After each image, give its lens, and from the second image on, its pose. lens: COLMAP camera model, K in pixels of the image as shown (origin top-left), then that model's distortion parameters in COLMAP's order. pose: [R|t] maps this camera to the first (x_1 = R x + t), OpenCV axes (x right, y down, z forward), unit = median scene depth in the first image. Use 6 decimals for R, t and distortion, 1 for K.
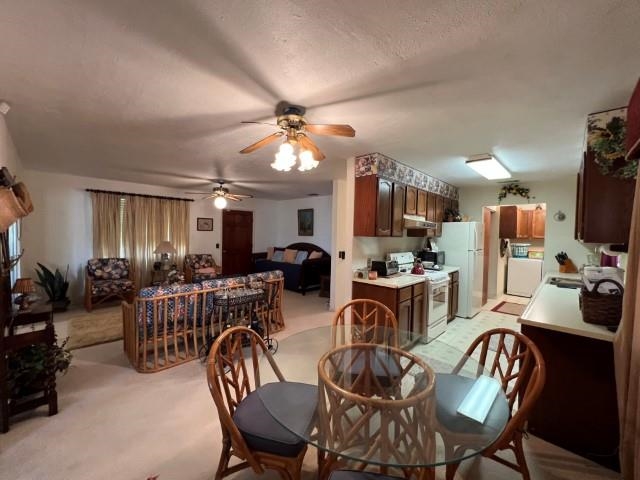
lens RADIAL K [[260.8, 0, 330.2], [0, 260.8, 241.1], [0, 0, 1]] dist [-0.008289, 0.000057]
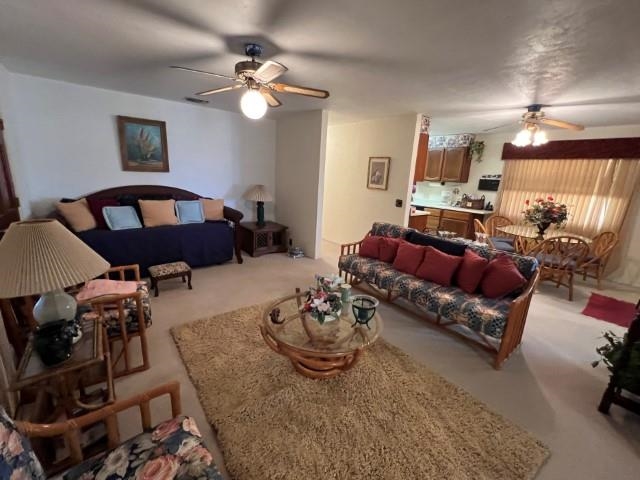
lens RADIAL K [[270.4, 0, 314.5], [0, 270.4, 239.7], [0, 0, 1]] dist [-0.014836, 0.000204]
pose [[0.177343, -0.247003, 0.952648, -0.829448], [-0.015415, 0.967176, 0.253640, -0.042433], [-0.984028, -0.059667, 0.167714, 0.773377]]
